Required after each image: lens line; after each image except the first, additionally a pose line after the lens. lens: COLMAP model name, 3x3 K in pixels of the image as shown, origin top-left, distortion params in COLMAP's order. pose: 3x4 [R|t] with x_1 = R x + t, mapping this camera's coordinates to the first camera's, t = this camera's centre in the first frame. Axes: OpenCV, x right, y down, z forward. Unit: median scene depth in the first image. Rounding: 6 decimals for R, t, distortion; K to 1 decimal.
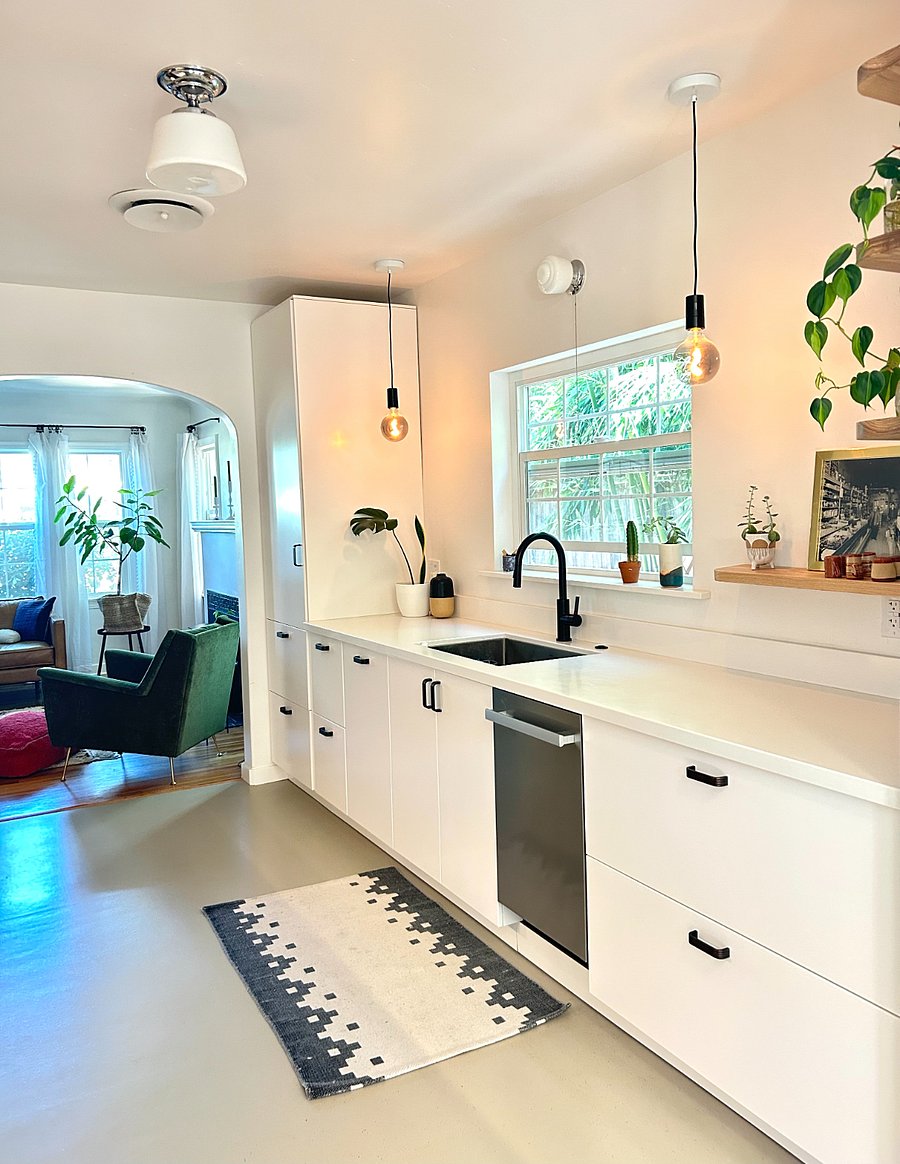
lens RADIAL K [[898.9, 0, 450.0], [0, 898.9, 582.0], [0, 0, 1]] dist [0.001157, 0.000917]
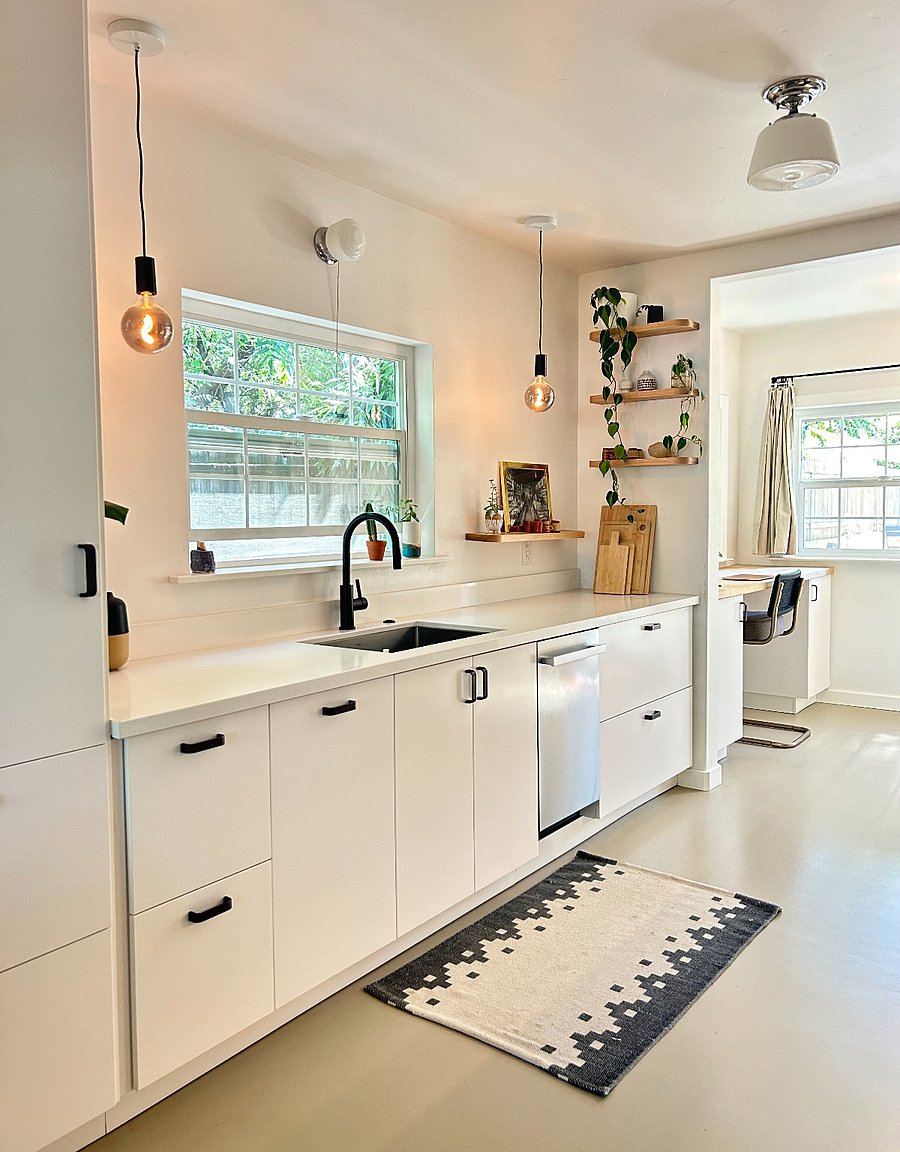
lens RADIAL K [[937.9, 0, 450.0], [0, 937.9, 576.0], [0, 0, 1]] dist [0.092278, 0.000320]
pose [[-0.417771, -0.033281, 0.907943, -0.860462], [0.095488, 0.992186, 0.080306, -0.062400], [-0.903521, 0.120247, -0.411328, 1.377894]]
